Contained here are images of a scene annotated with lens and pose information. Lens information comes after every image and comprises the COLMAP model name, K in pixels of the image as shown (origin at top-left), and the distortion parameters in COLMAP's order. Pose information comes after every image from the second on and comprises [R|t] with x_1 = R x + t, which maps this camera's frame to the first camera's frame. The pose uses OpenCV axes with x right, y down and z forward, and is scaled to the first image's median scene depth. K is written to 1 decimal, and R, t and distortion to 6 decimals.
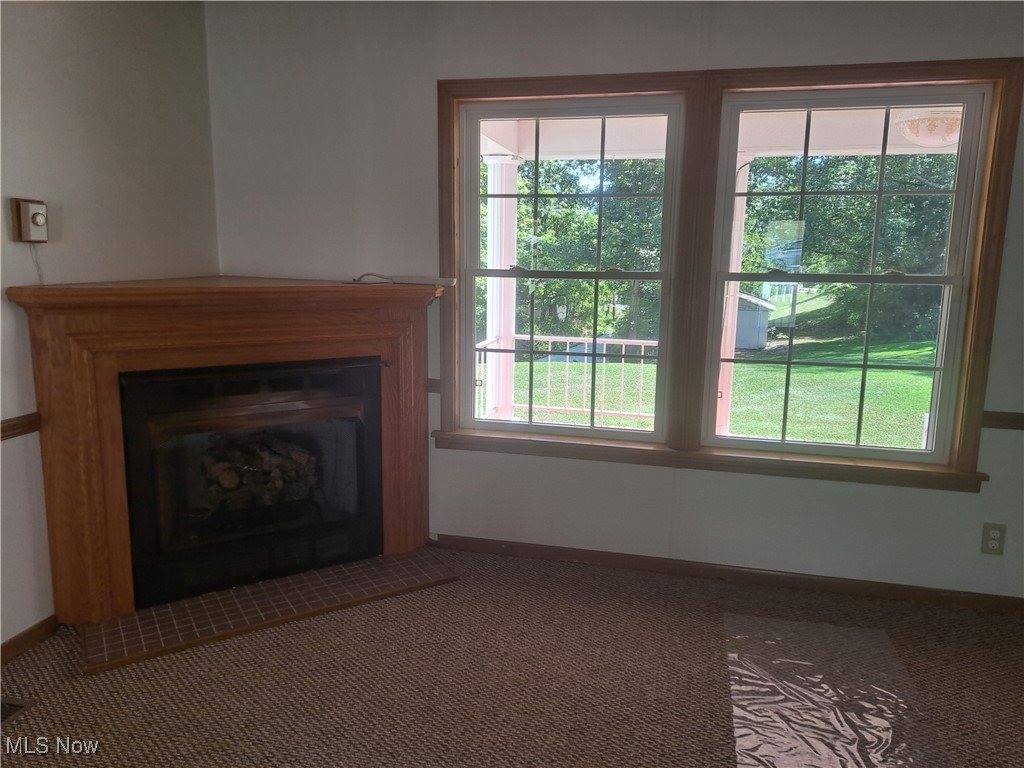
lens RADIAL K [[732.3, 0, 526.0], [0, 732.3, 378.7], [0, 0, 1]] dist [0.074478, -0.067962]
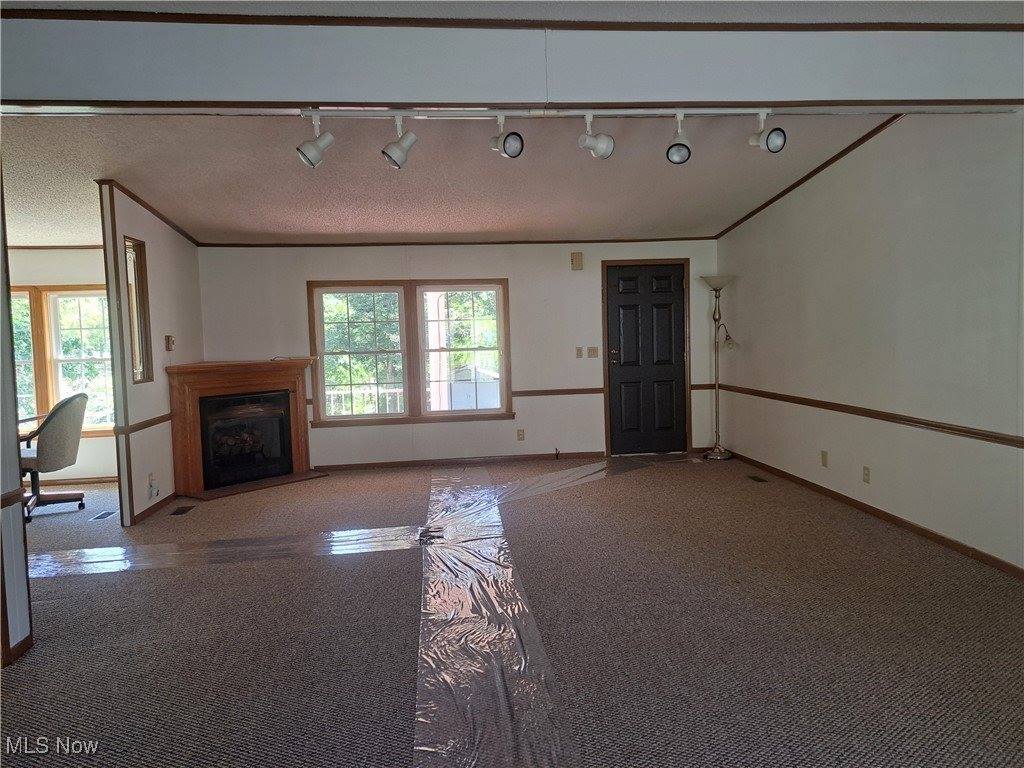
lens RADIAL K [[732.3, 0, 526.0], [0, 732.3, 378.7], [0, 0, 1]] dist [0.074478, -0.067962]
pose [[0.943493, -0.062043, 0.325533, -0.258419], [0.098013, 0.990614, -0.095271, 0.253407], [-0.316567, 0.121794, 0.940719, -1.621106]]
